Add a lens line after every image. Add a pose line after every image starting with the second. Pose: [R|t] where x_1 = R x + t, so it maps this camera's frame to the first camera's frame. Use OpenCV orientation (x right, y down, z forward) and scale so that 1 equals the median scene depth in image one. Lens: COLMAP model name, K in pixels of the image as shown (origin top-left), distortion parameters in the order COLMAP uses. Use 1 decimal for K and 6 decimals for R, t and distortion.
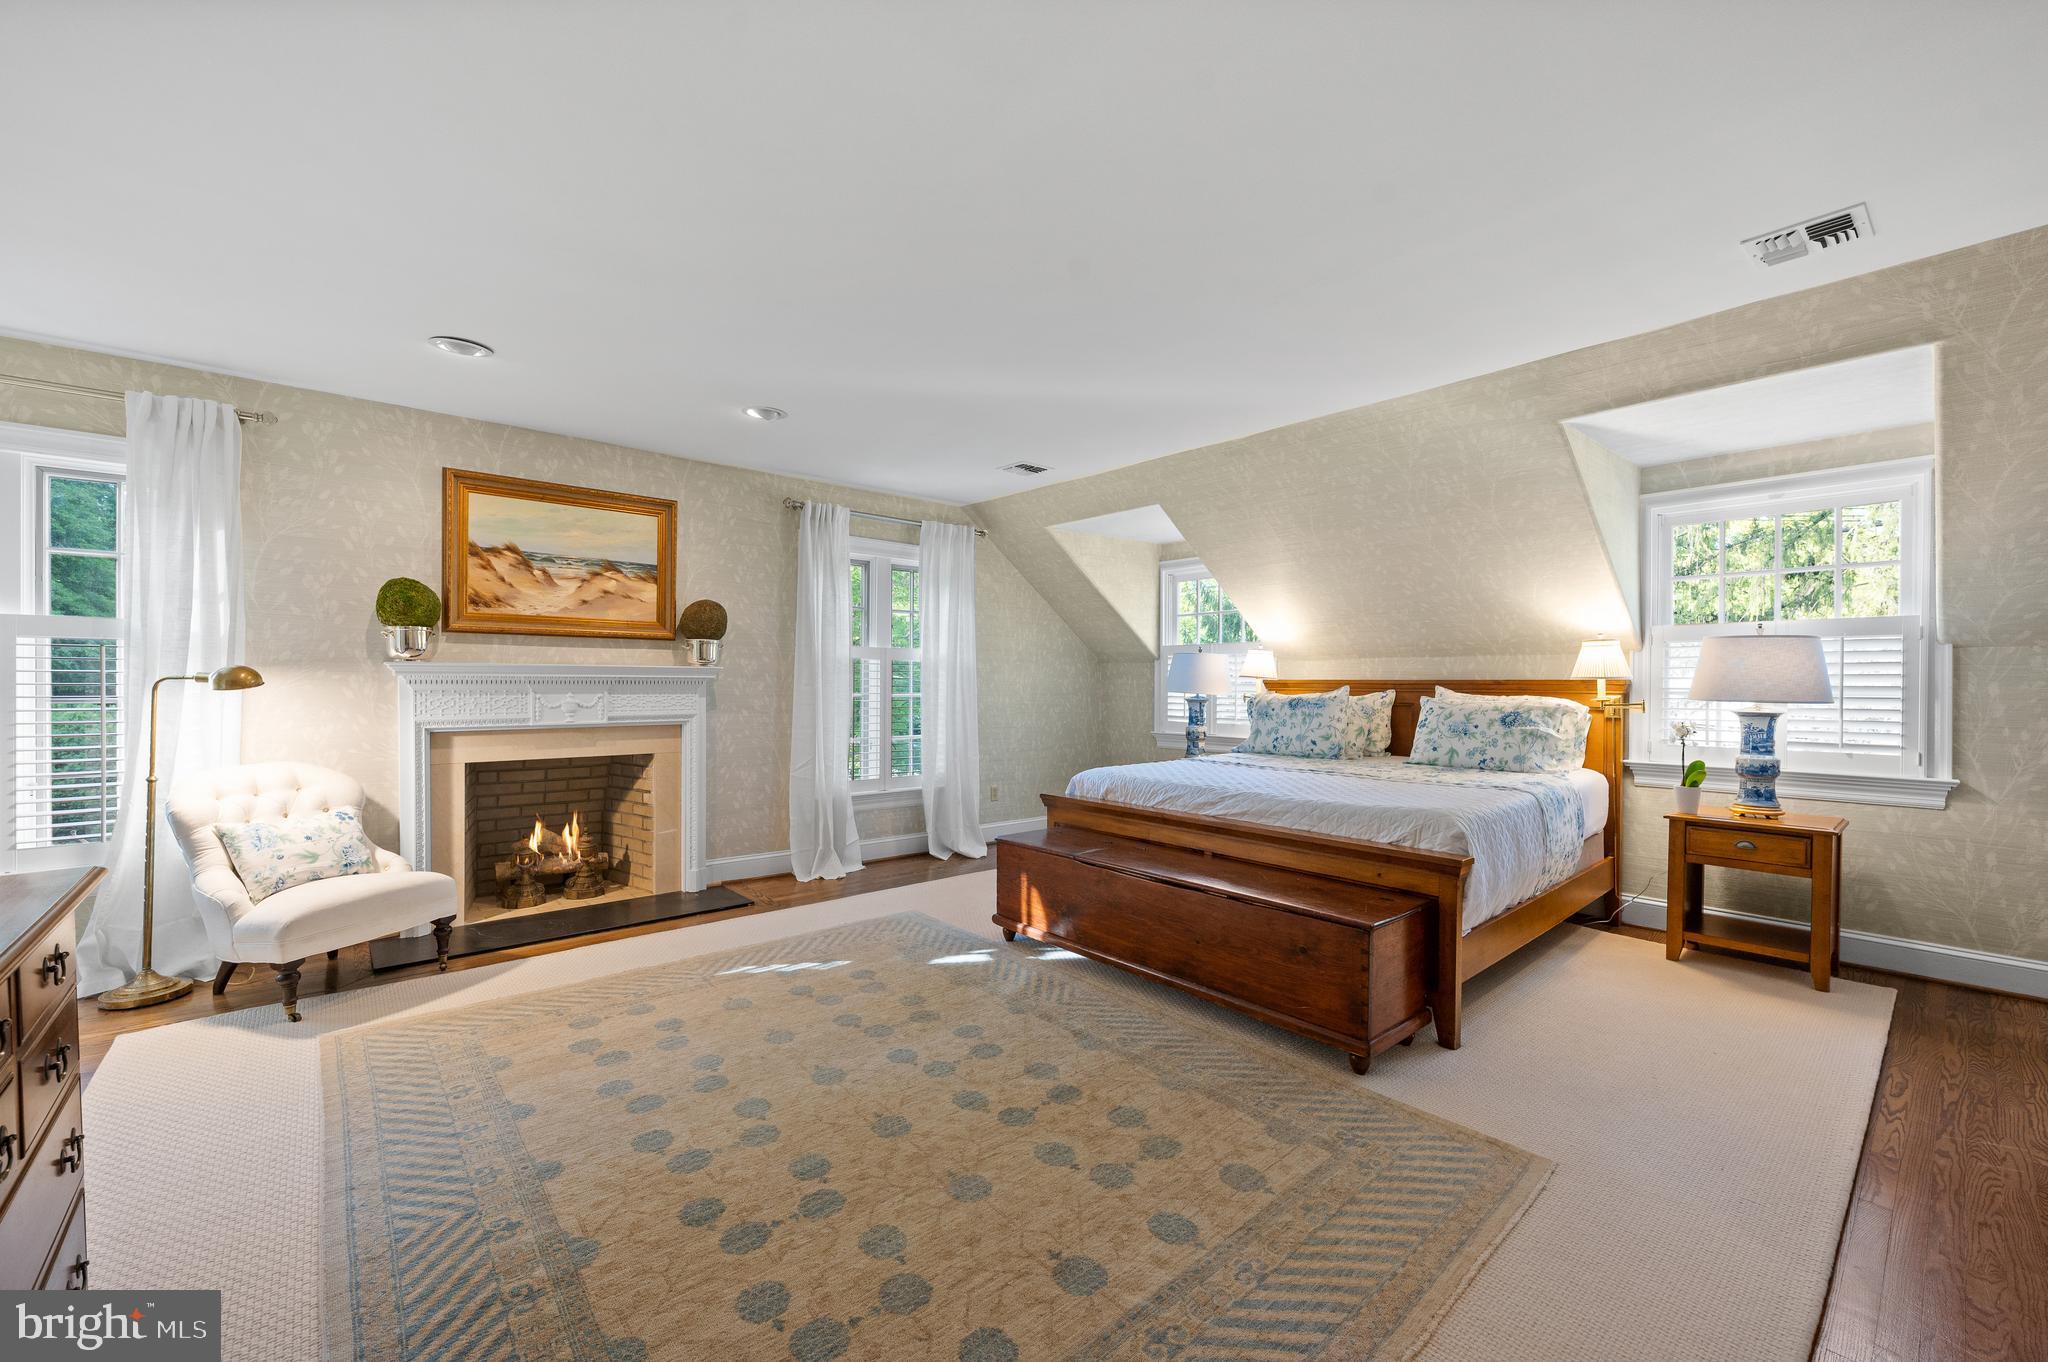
lens RADIAL K [[819.2, 0, 1036.9], [0, 819.2, 681.2], [0, 0, 1]] dist [0.001663, 0.000068]
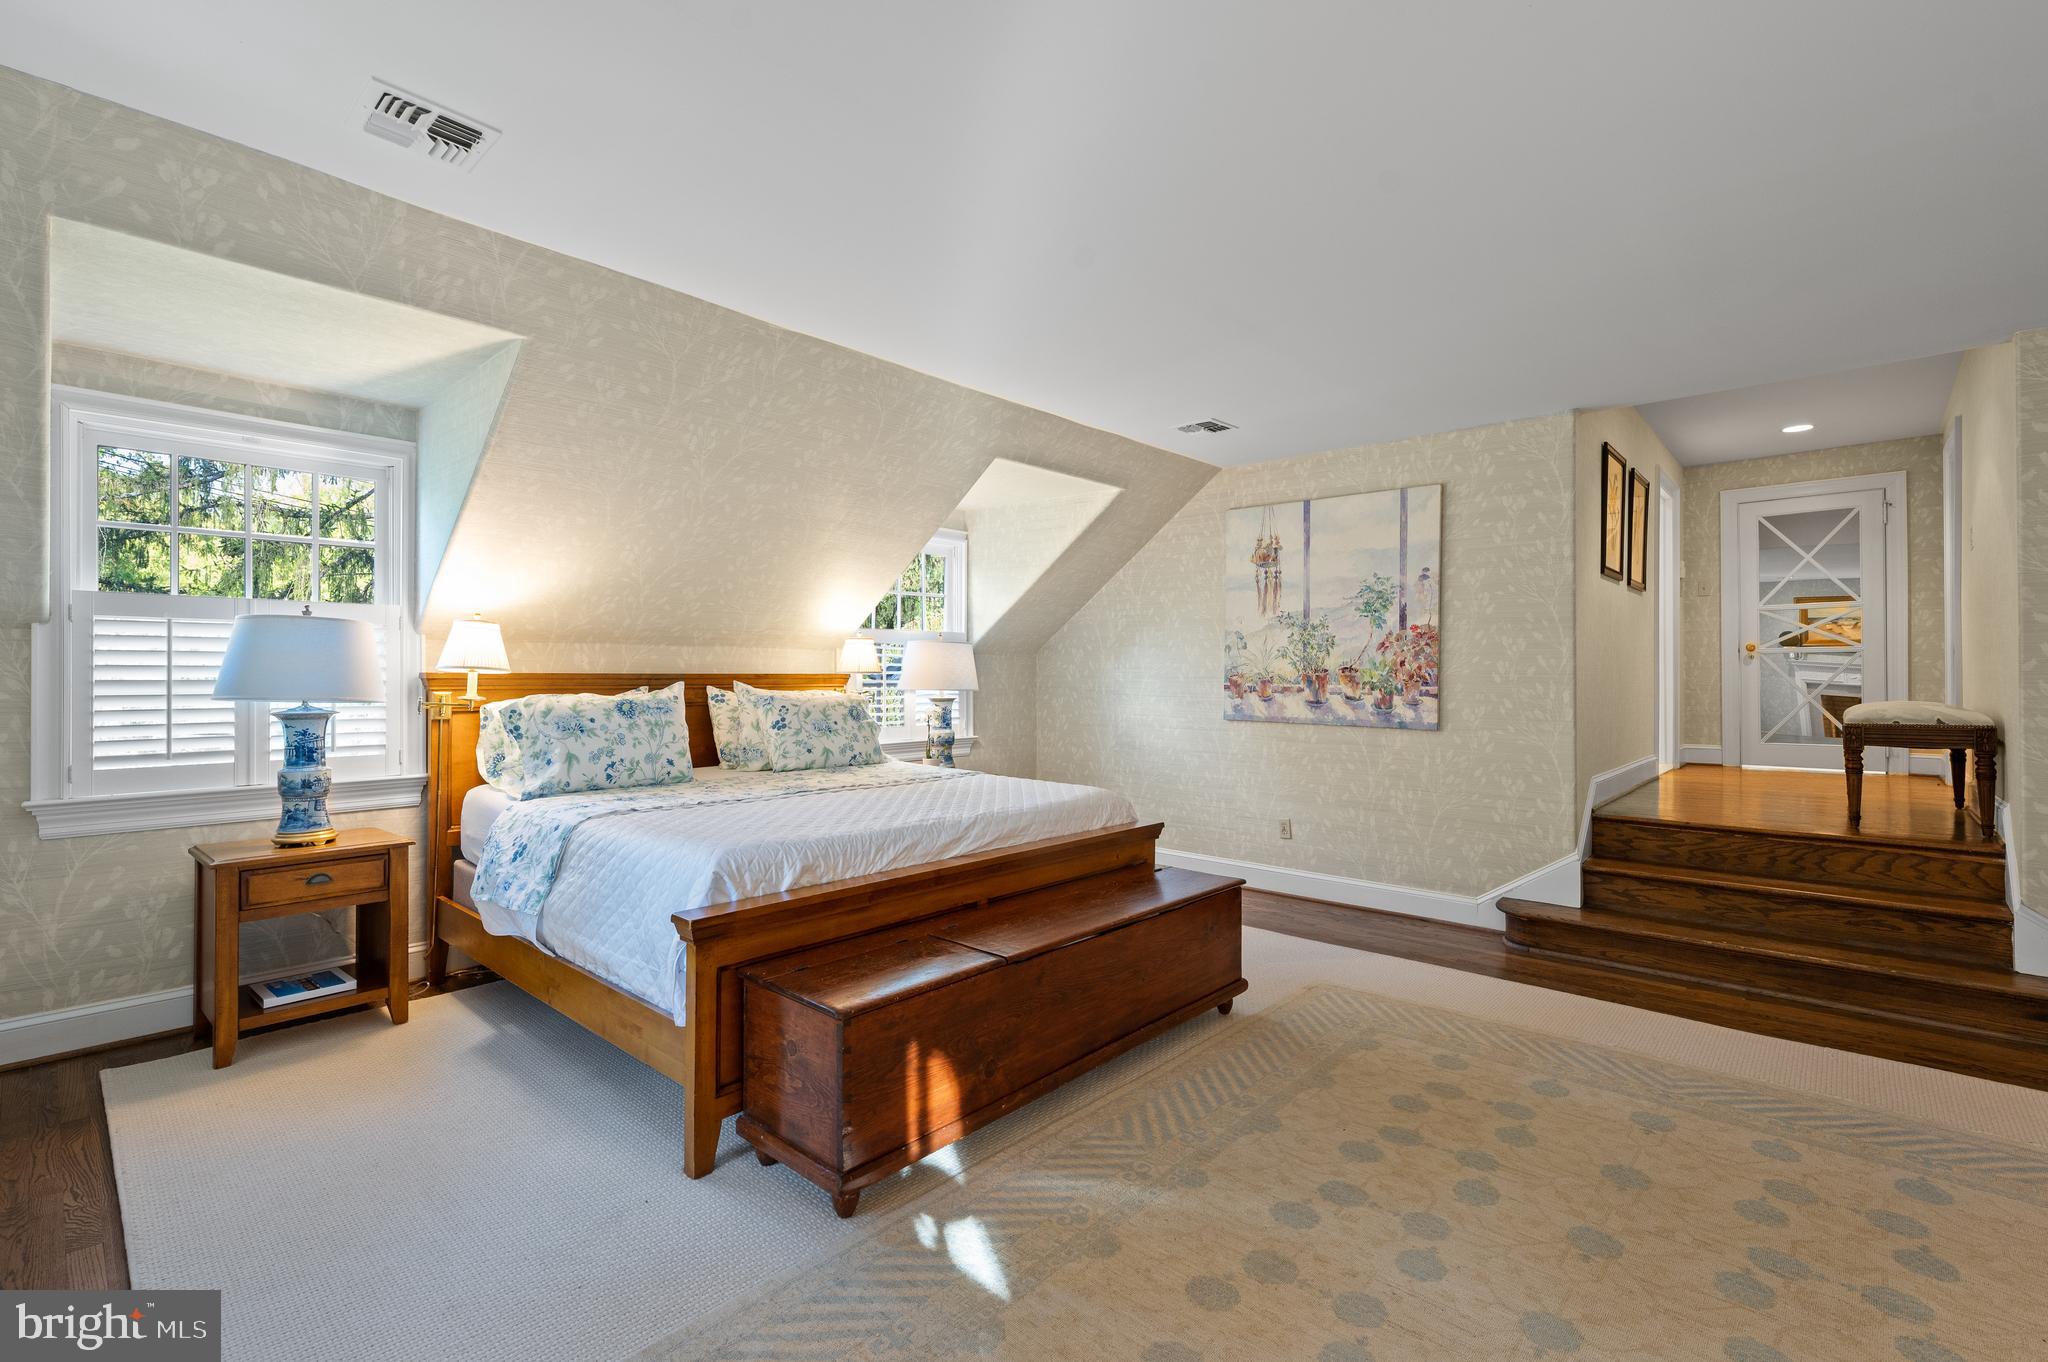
lens RADIAL K [[916.5, 0, 1034.4], [0, 916.5, 679.6], [0, 0, 1]] dist [-0.006329, -0.000775]
pose [[-0.105421, 0.000474, 0.994428, -0.532085], [0.007060, 0.999975, 0.000272, 0.007352], [-0.994403, 0.007049, -0.105421, 0.882052]]
